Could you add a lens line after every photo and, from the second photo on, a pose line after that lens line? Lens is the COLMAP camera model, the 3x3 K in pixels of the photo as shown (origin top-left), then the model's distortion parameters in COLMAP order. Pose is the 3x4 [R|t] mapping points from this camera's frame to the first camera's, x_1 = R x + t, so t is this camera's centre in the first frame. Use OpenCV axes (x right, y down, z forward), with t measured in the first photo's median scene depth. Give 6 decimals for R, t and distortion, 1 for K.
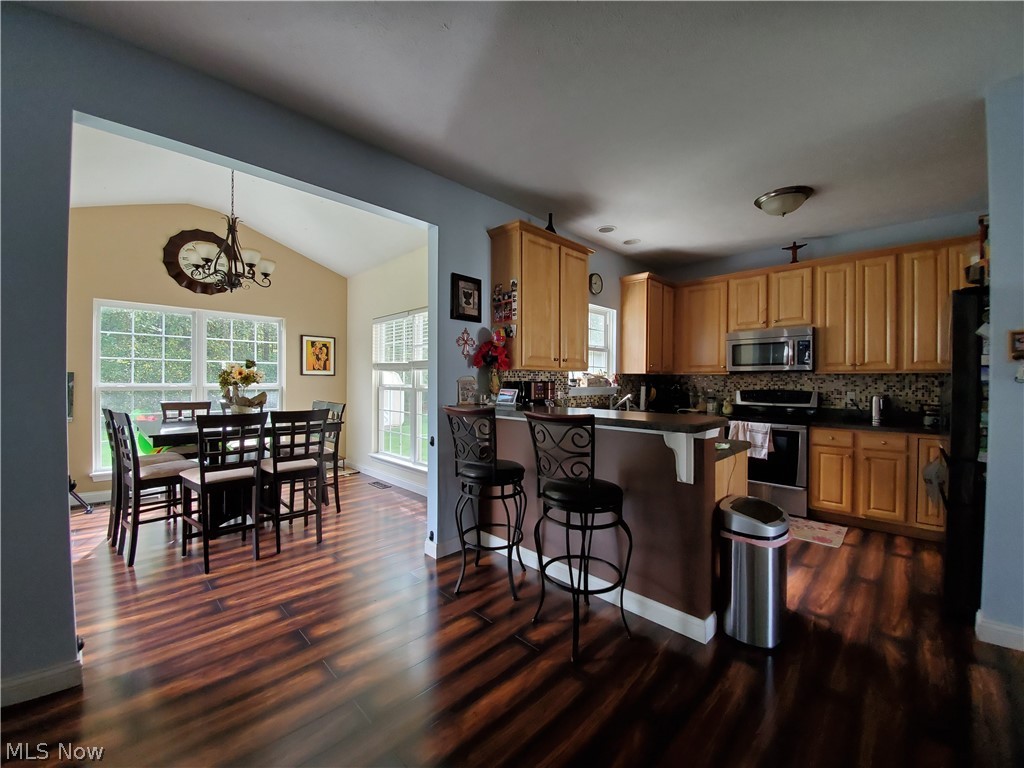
lens RADIAL K [[406.3, 0, 512.0], [0, 406.3, 384.0], [0, 0, 1]] dist [0.000069, -0.012664]
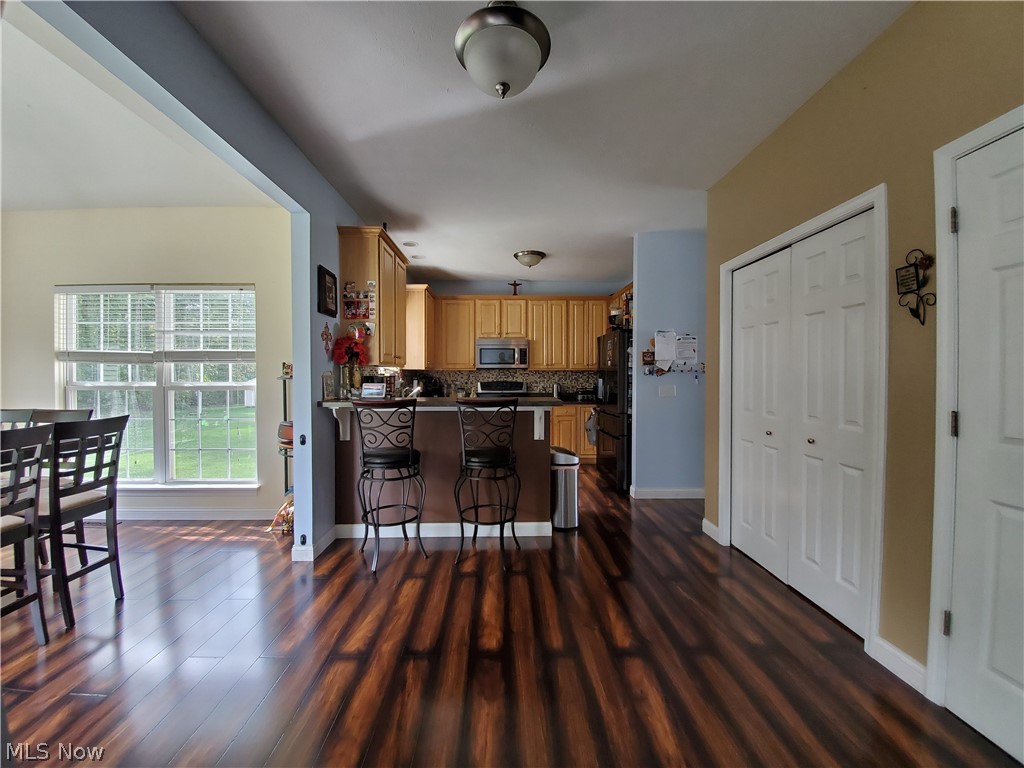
lens RADIAL K [[406.3, 0, 512.0], [0, 406.3, 384.0], [0, 0, 1]] dist [0.000069, -0.012664]
pose [[0.679548, -0.019296, 0.733377, -0.488747], [0.009798, 0.999804, 0.017226, -0.000863], [-0.733566, -0.004520, 0.679604, 0.000766]]
